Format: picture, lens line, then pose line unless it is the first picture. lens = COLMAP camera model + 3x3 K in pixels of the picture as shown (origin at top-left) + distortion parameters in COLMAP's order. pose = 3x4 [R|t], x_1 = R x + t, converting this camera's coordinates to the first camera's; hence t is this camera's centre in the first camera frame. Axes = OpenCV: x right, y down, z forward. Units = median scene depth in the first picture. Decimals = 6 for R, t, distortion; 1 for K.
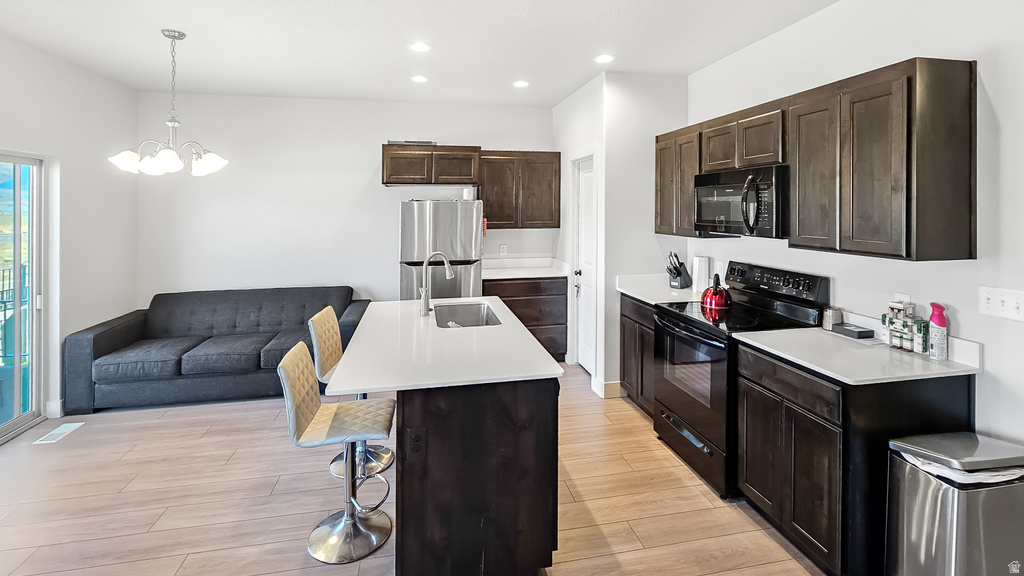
lens RADIAL K [[454.9, 0, 507.0], [0, 454.9, 208.6], [0, 0, 1]] dist [-0.000539, -0.000182]
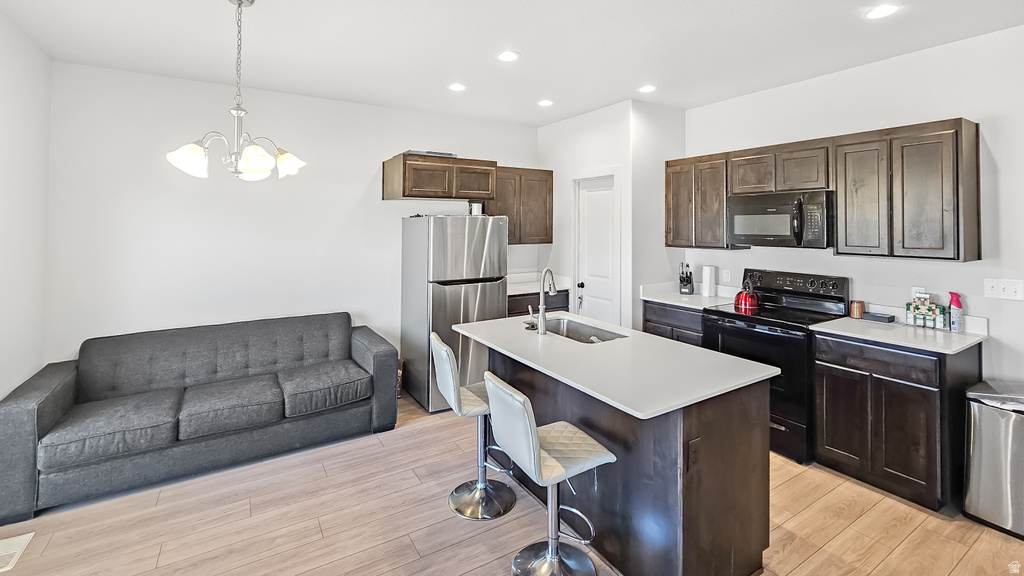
lens RADIAL K [[446.7, 0, 508.2], [0, 446.7, 219.7], [0, 0, 1]] dist [0.000258, -0.000382]
pose [[0.936144, 0.008033, 0.351524, -0.483139], [-0.003447, 0.999901, -0.013670, 0.004036], [-0.351599, 0.011585, 0.936079, 0.107342]]
